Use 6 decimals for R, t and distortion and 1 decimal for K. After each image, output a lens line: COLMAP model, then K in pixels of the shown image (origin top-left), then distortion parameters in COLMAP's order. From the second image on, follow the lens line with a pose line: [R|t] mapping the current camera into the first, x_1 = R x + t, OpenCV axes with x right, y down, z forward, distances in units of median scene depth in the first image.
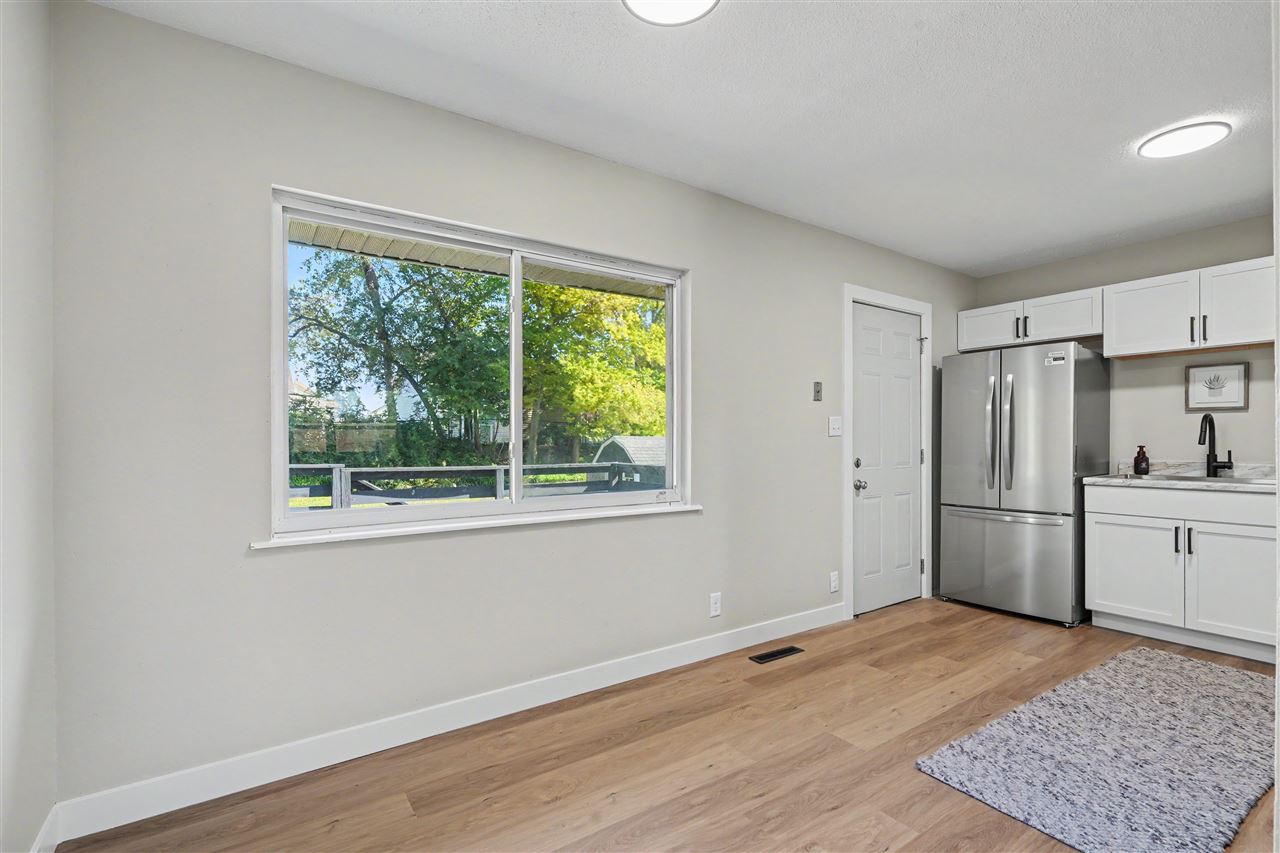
lens RADIAL K [[589.5, 0, 641.1], [0, 589.5, 442.1], [0, 0, 1]] dist [-0.000551, 0.000701]
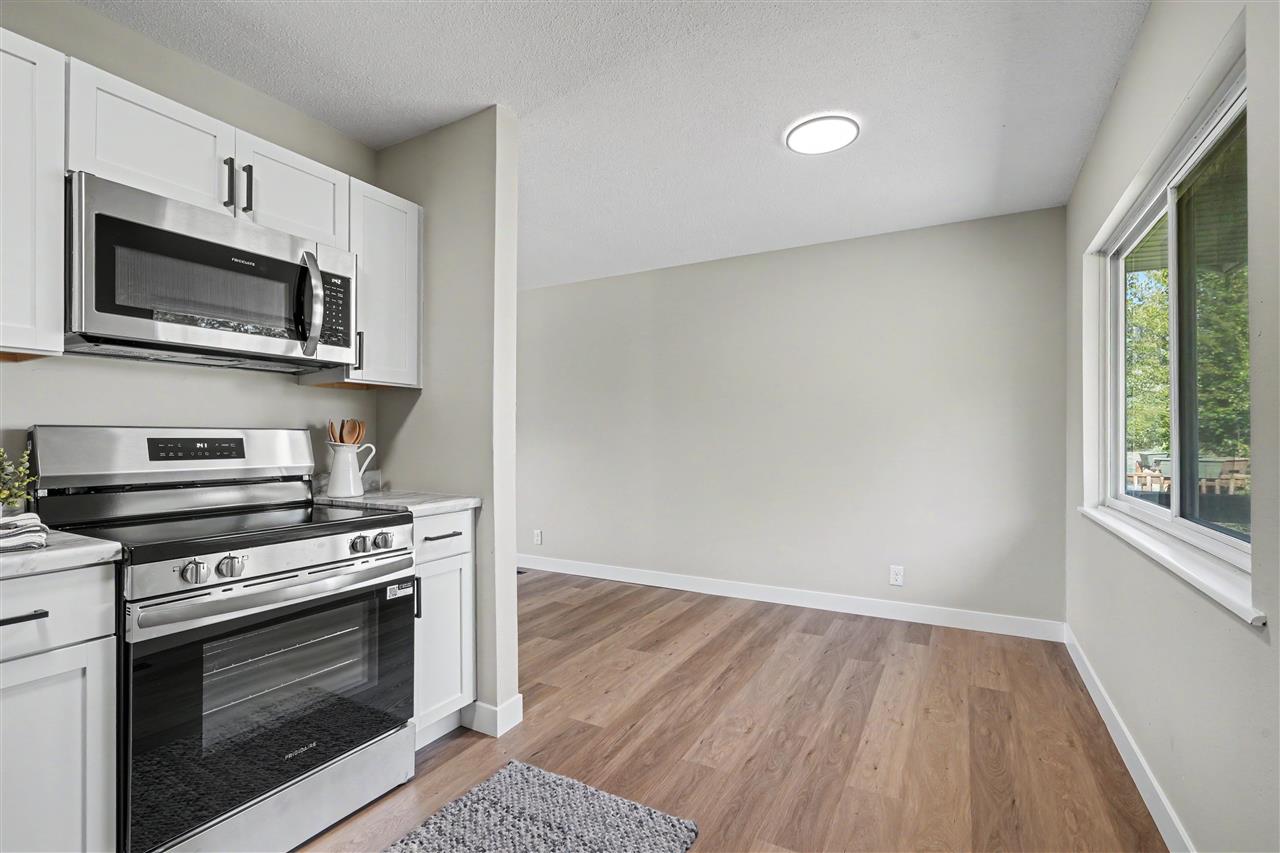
lens RADIAL K [[582.5, 0, 644.3], [0, 582.5, 434.3], [0, 0, 1]] dist [-0.002399, 0.000594]
pose [[-0.895056, 0.002704, -0.445945, 0.523201], [0.003572, 0.999993, -0.001106, -0.005526], [0.445939, -0.002583, -0.895060, 0.992723]]
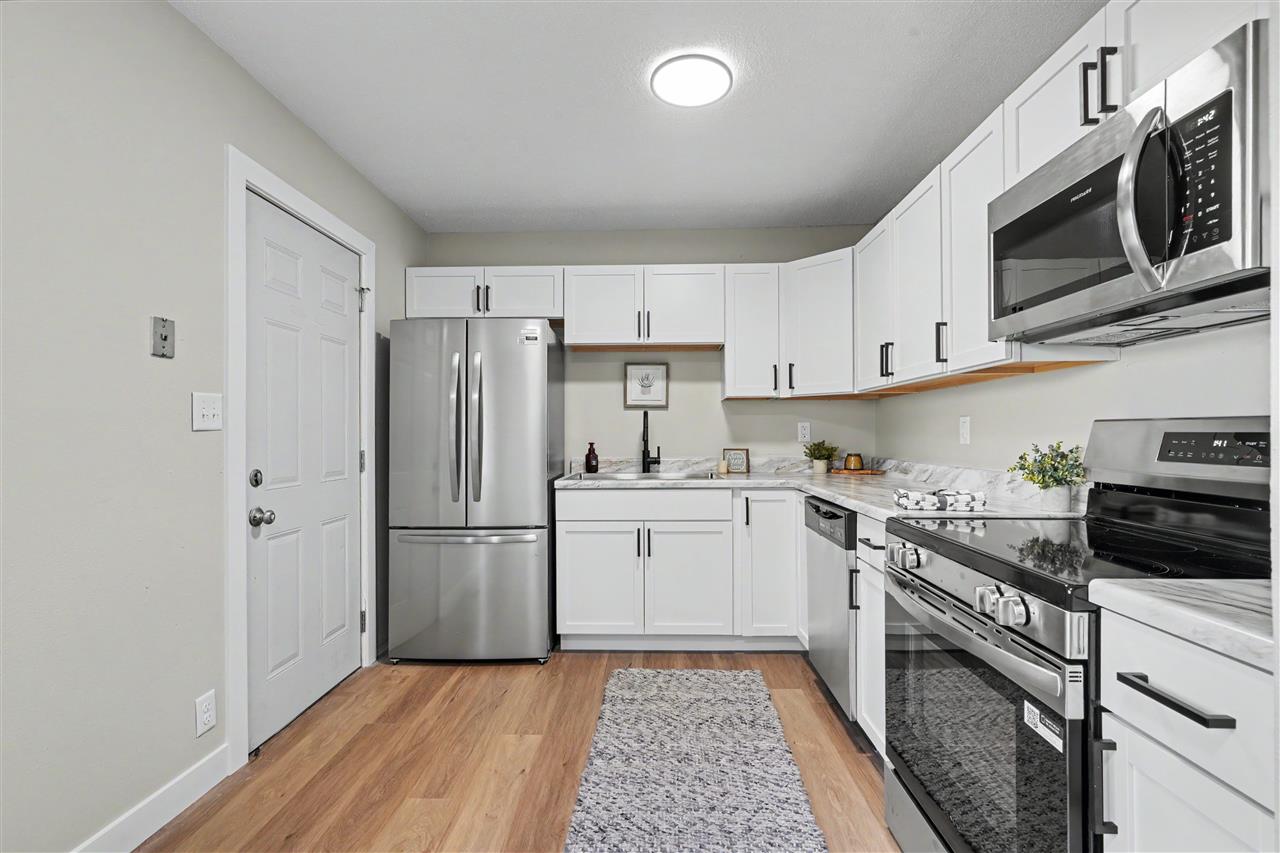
lens RADIAL K [[582.5, 0, 644.3], [0, 582.5, 434.3], [0, 0, 1]] dist [-0.002399, 0.000594]
pose [[0.588003, 0.001185, 0.808858, 0.145579], [0.004261, 0.999981, -0.004562, -0.002777], [-0.808847, 0.006129, 0.587987, 0.400374]]
